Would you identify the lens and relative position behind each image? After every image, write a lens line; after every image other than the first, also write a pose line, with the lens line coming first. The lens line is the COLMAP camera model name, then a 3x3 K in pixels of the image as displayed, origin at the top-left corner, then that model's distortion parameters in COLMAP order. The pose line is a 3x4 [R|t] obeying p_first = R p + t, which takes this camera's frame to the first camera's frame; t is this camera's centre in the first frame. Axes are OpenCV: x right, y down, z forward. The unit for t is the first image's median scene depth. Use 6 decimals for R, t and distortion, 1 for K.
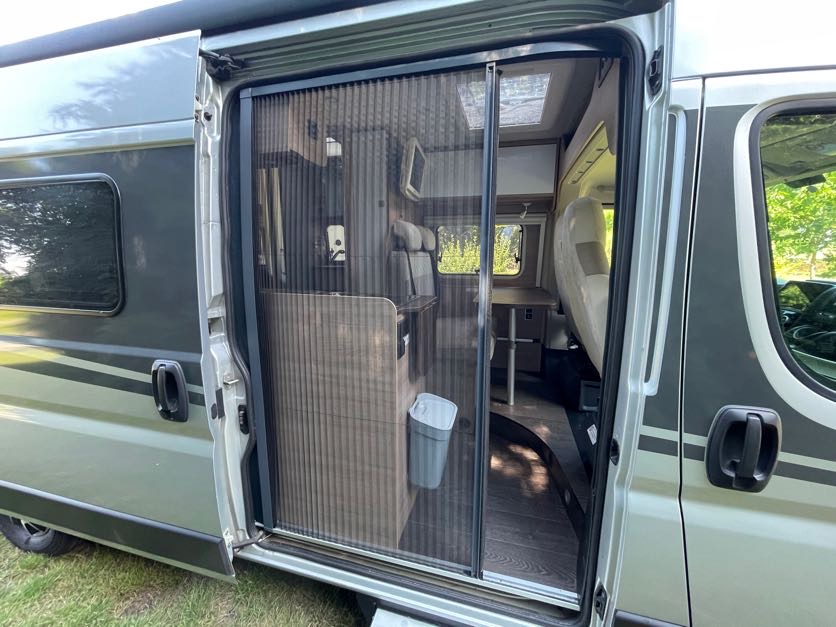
lens RADIAL K [[335.1, 0, 418.0], [0, 335.1, 313.5], [0, 0, 1]] dist [-0.000983, 0.000510]
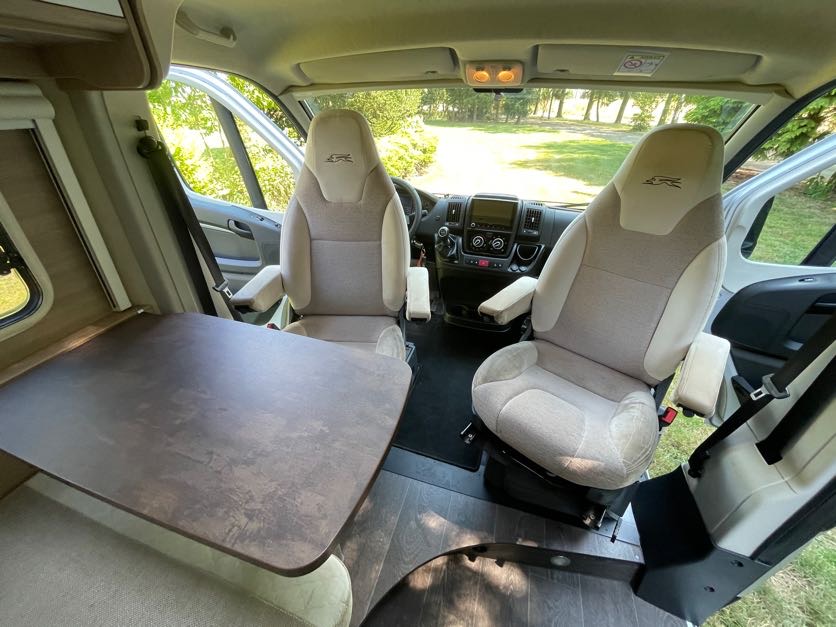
lens RADIAL K [[337.8, 0, 418.0], [0, 337.8, 313.5], [0, 0, 1]] dist [-0.003186, 0.000105]
pose [[0.029143, -0.536588, 0.843341, 0.052120], [0.175073, 0.833398, 0.524212, -0.229416], [-0.984124, 0.132369, 0.118230, 0.676810]]
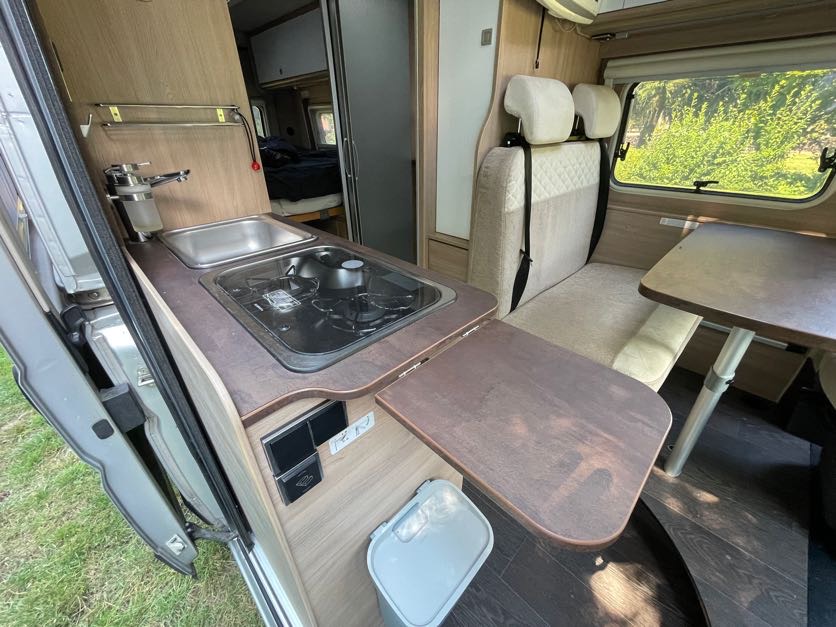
lens RADIAL K [[337.8, 0, 418.0], [0, 337.8, 313.5], [0, 0, 1]] dist [-0.003186, 0.000105]
pose [[0.865405, 0.237949, -0.440971, 0.093084], [-0.078036, 0.933316, 0.350474, -0.102889], [0.494960, -0.268890, 0.826265, 0.382240]]
